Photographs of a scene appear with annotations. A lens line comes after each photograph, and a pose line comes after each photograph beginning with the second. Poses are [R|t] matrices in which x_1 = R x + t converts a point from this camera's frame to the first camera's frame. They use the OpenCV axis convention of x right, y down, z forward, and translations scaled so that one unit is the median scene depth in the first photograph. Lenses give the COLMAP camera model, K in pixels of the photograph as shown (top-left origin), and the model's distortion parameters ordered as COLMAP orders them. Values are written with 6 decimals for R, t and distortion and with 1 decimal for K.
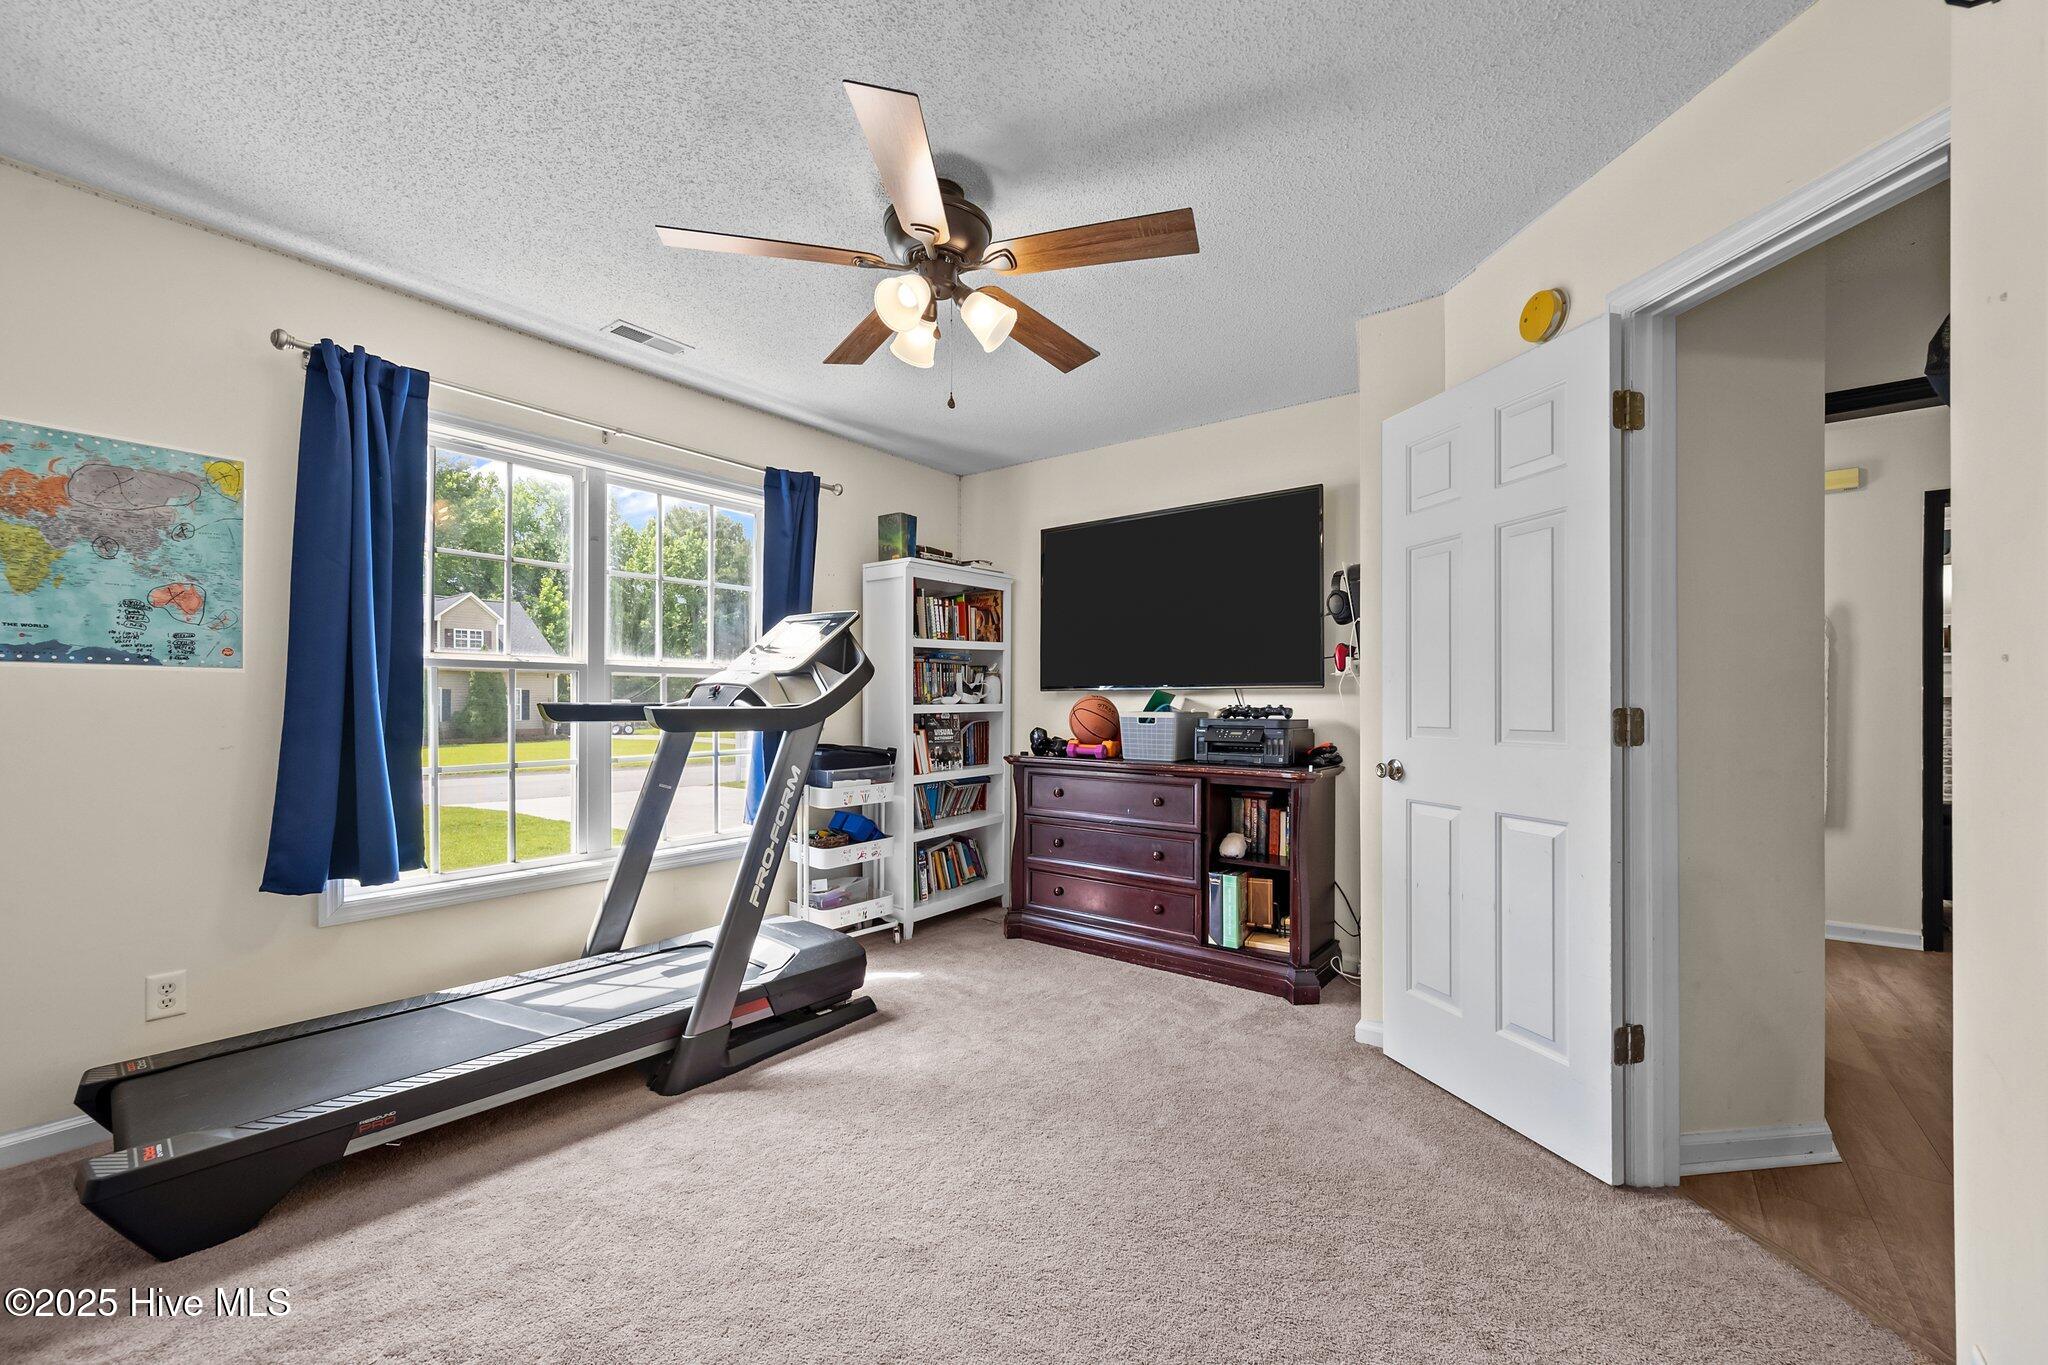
lens RADIAL K [[813.6, 0, 1029.0], [0, 813.6, 702.7], [0, 0, 1]] dist [-0.001028, 0.001240]
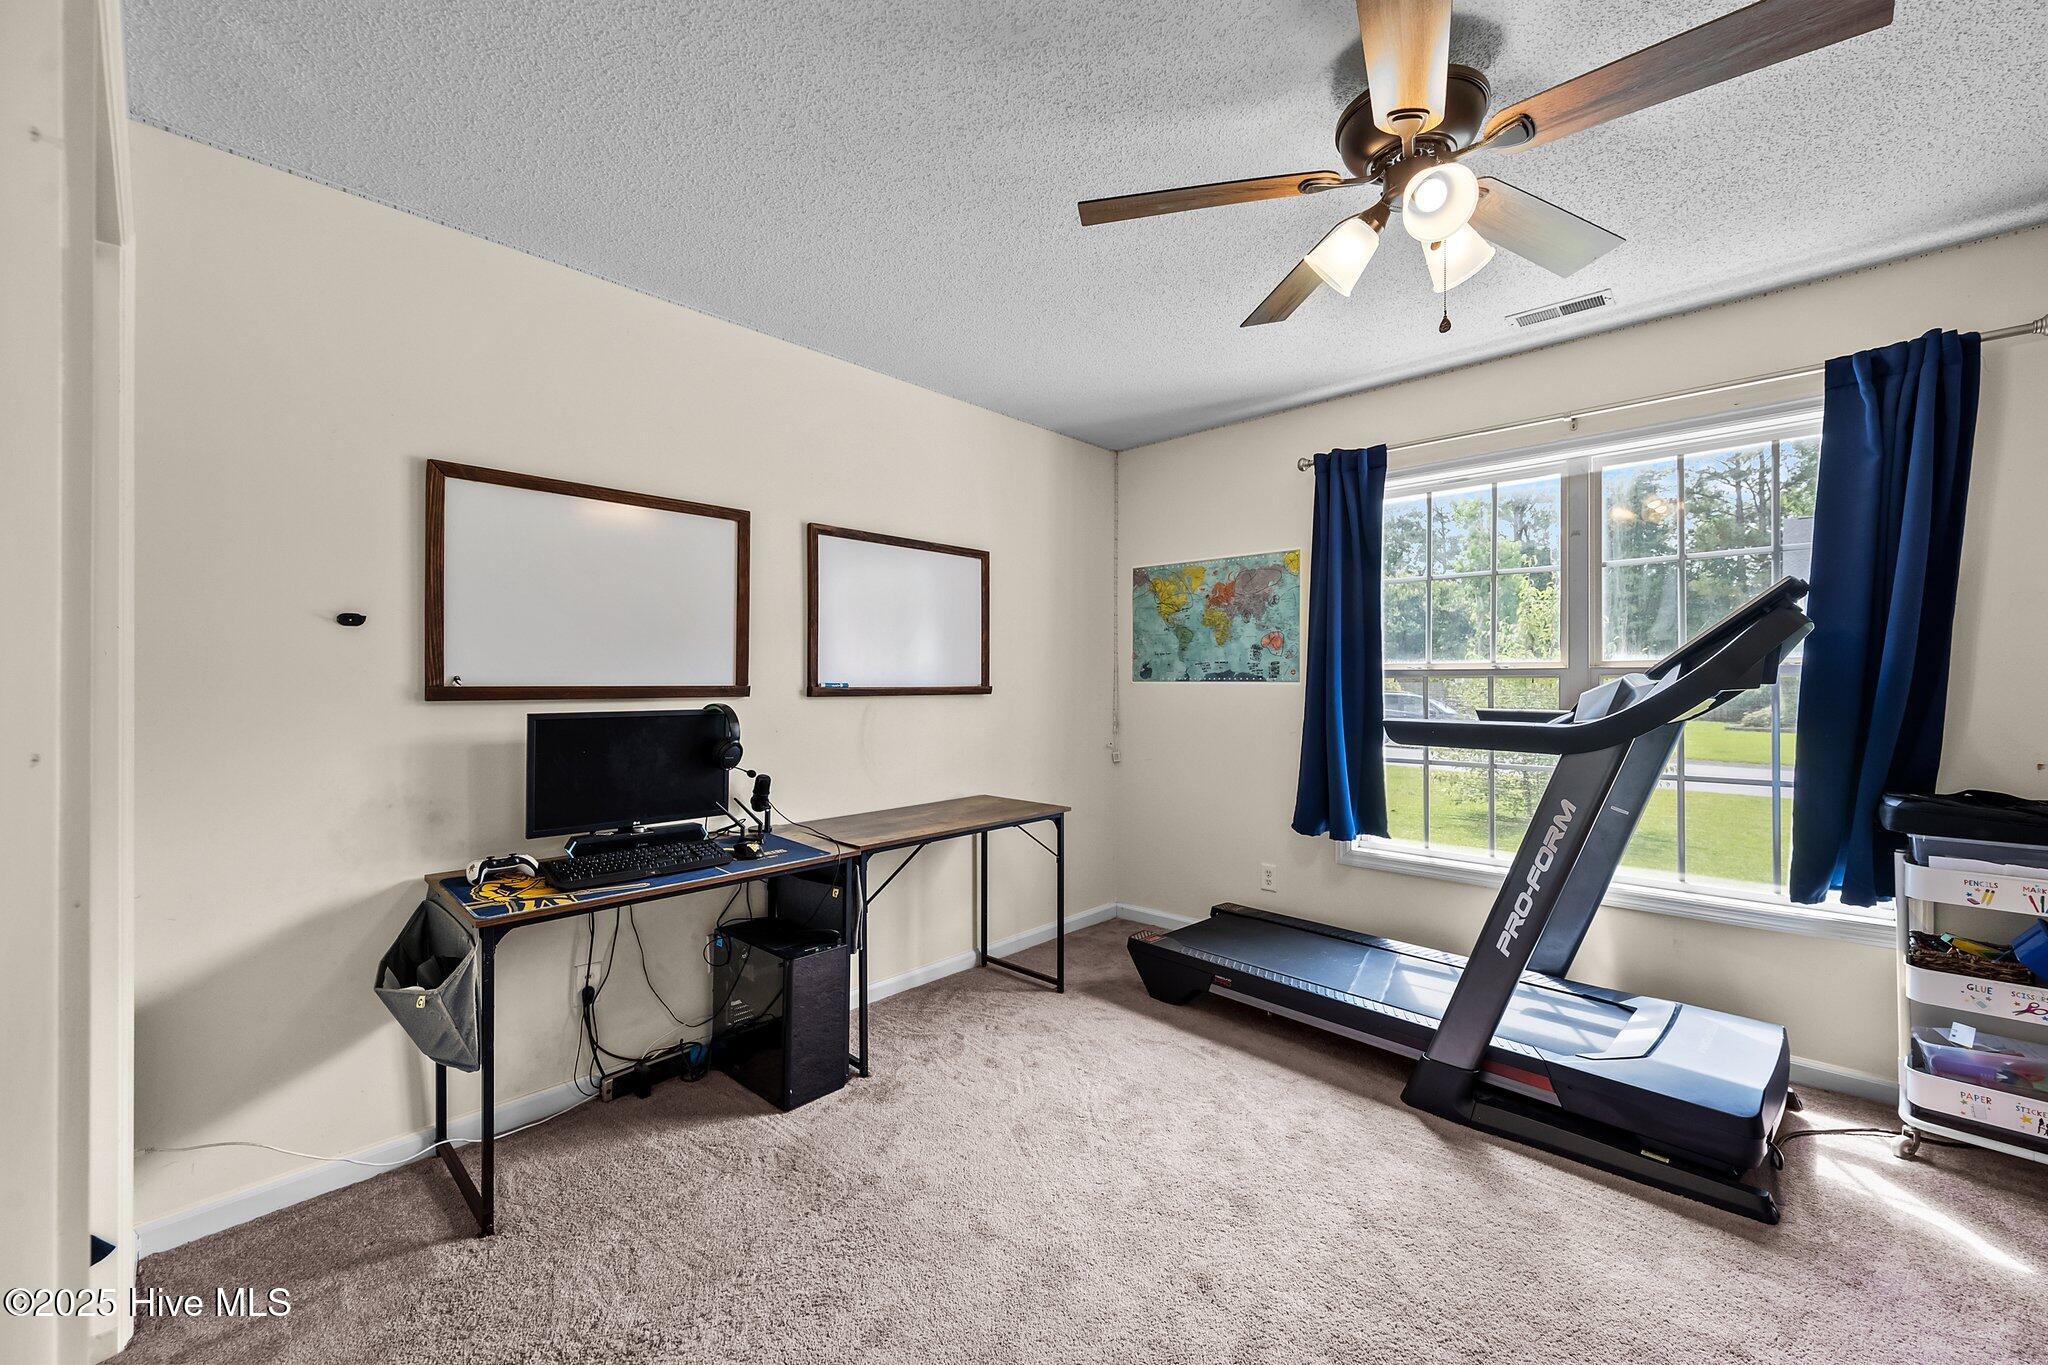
lens RADIAL K [[813.6, 0, 1026.0], [0, 813.6, 674.2], [0, 0, 1]] dist [-0.001028, 0.001240]
pose [[-0.110549, -0.009532, -0.993825, 0.597519], [0.001818, 0.999950, -0.009793, -0.040377], [0.993869, -0.002889, -0.110527, 0.613556]]
